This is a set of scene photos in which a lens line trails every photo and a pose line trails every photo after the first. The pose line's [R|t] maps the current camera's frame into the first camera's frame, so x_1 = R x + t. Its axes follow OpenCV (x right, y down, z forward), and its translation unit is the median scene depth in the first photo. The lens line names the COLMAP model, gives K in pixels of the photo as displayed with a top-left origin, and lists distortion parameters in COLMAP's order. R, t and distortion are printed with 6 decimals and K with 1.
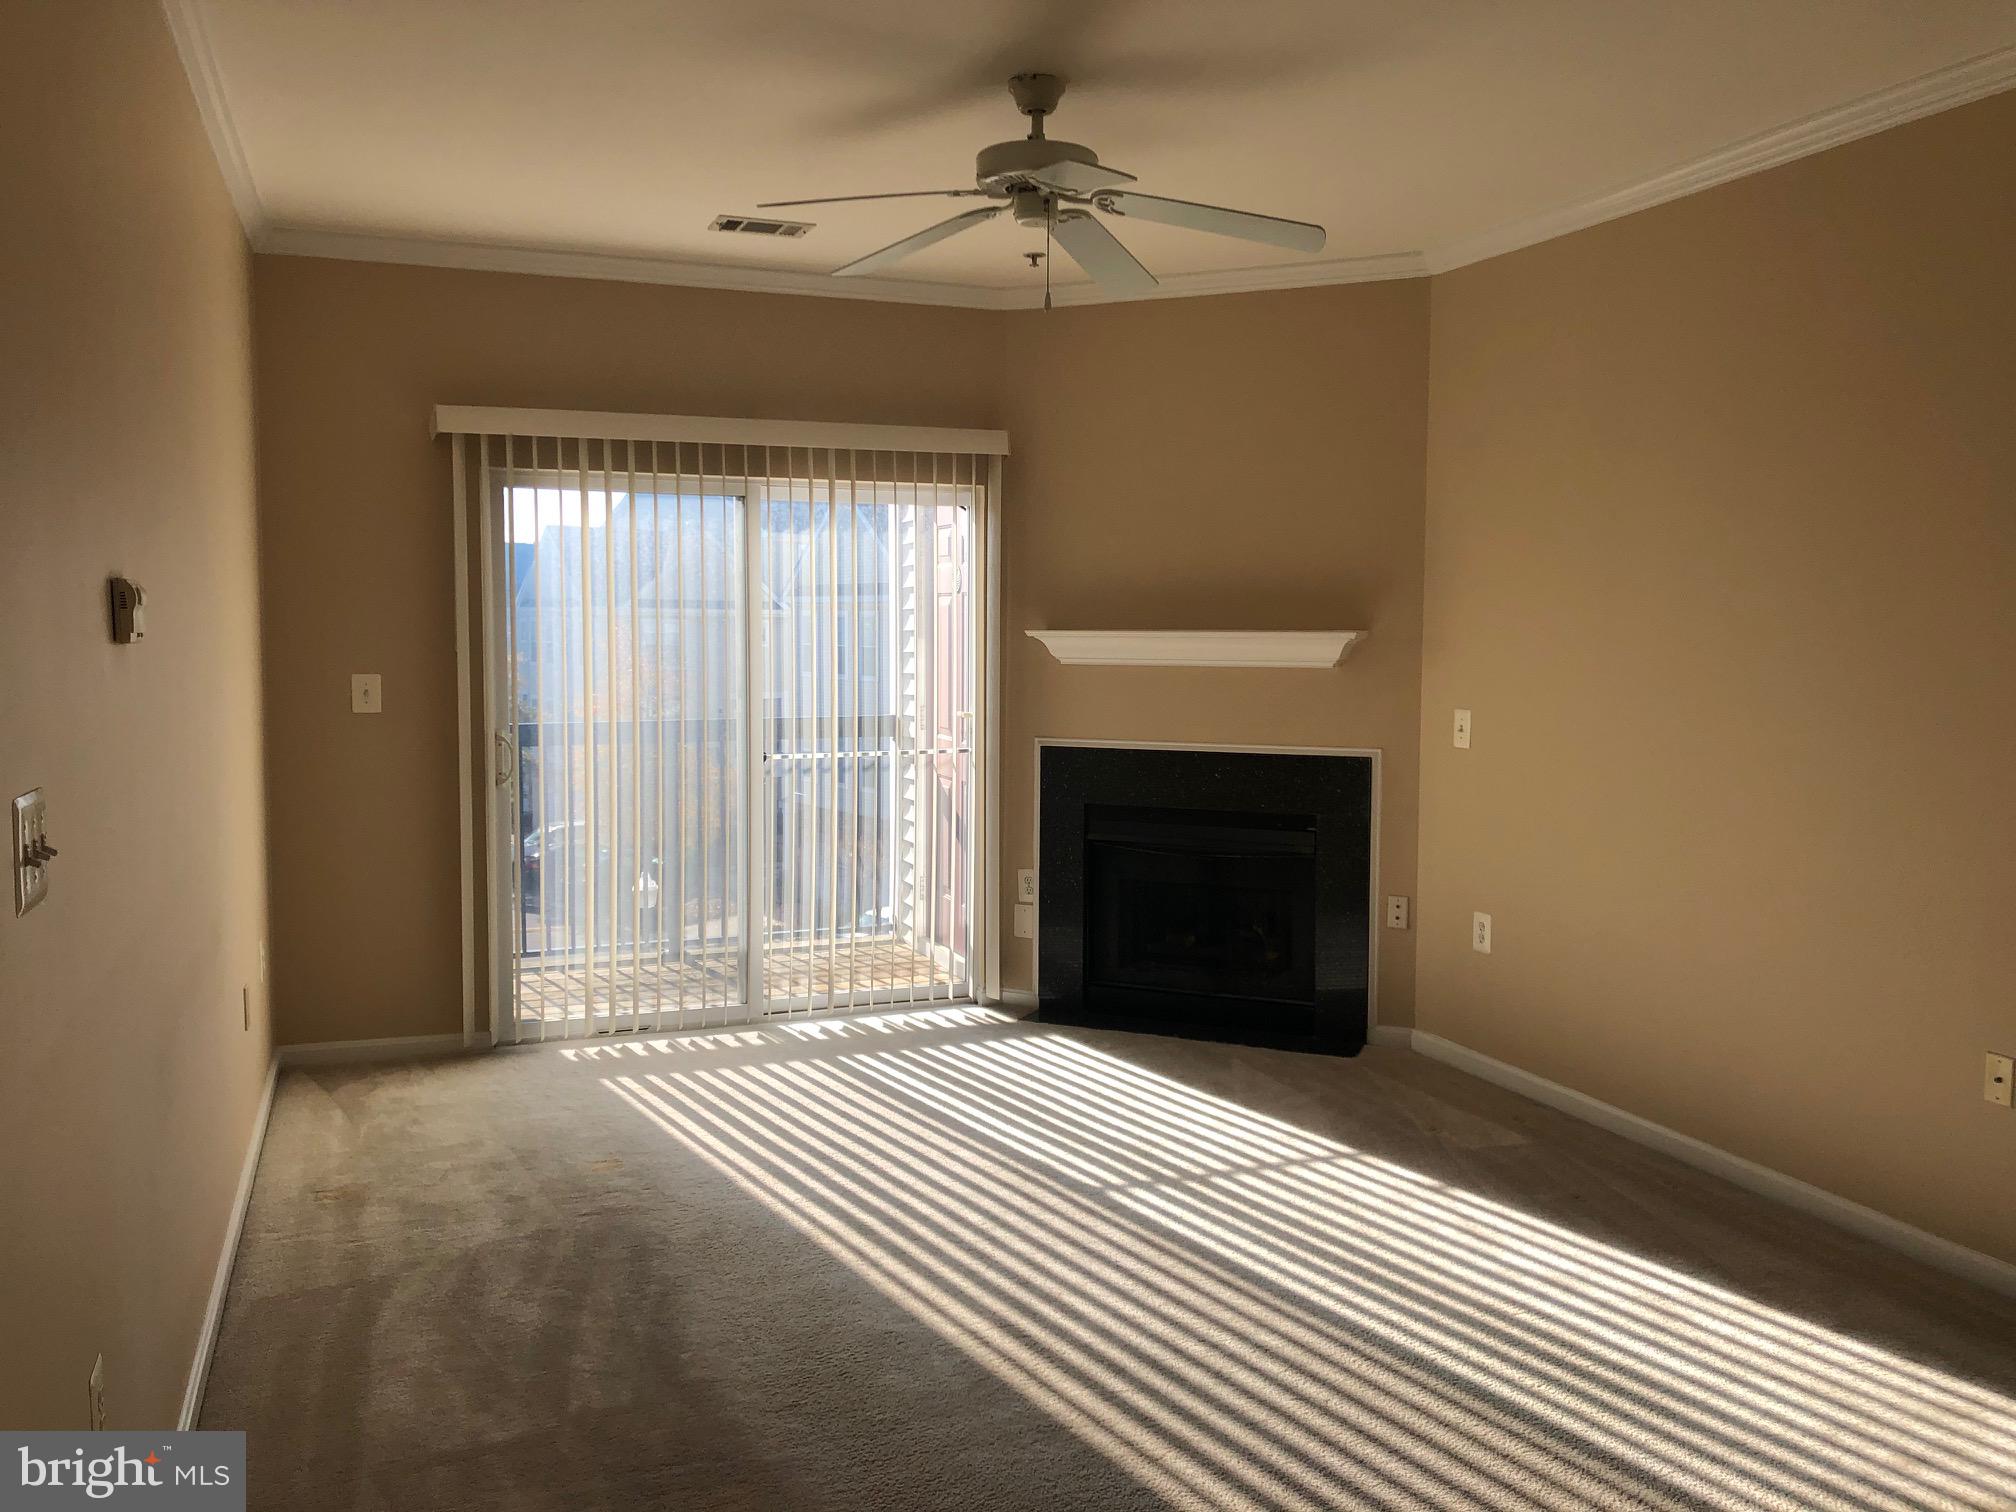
lens RADIAL K [[1647.9, 0, 1010.8], [0, 1647.9, 754.0], [0, 0, 1]] dist [-0.005290, -0.002701]
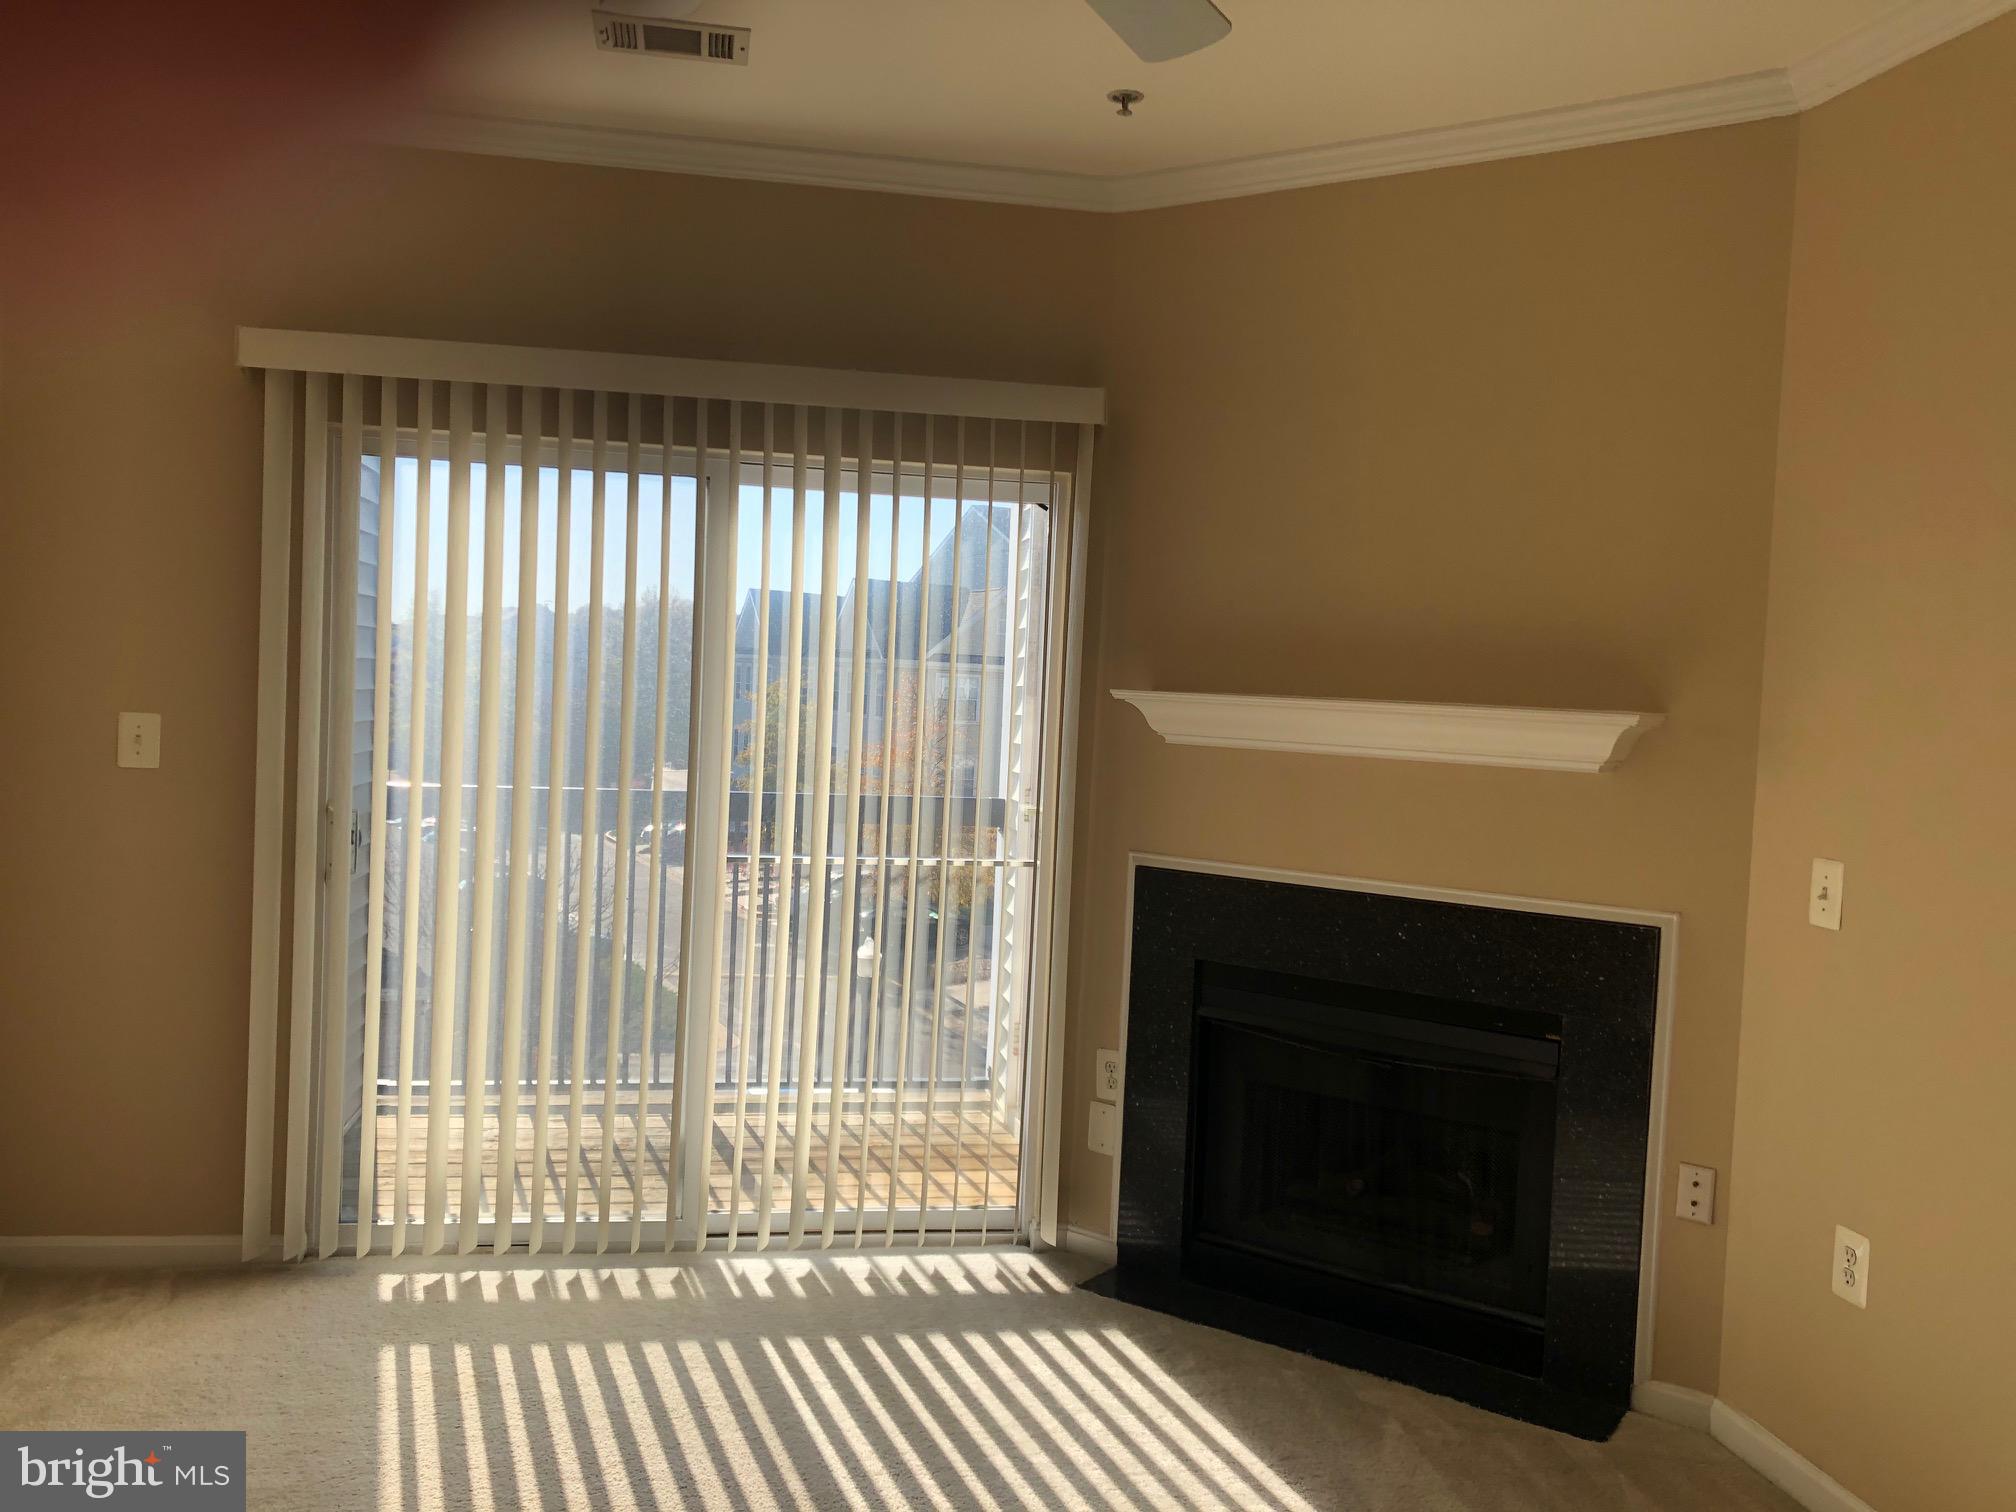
lens RADIAL K [[1647.9, 0, 1001.3], [0, 1647.9, 752.2], [0, 0, 1]] dist [-0.005290, -0.002701]
pose [[0.980415, 0.048322, -0.190922, 0.096498], [-0.055791, 0.997866, -0.033939, -0.027173], [0.188874, 0.043926, 0.981018, 0.369895]]
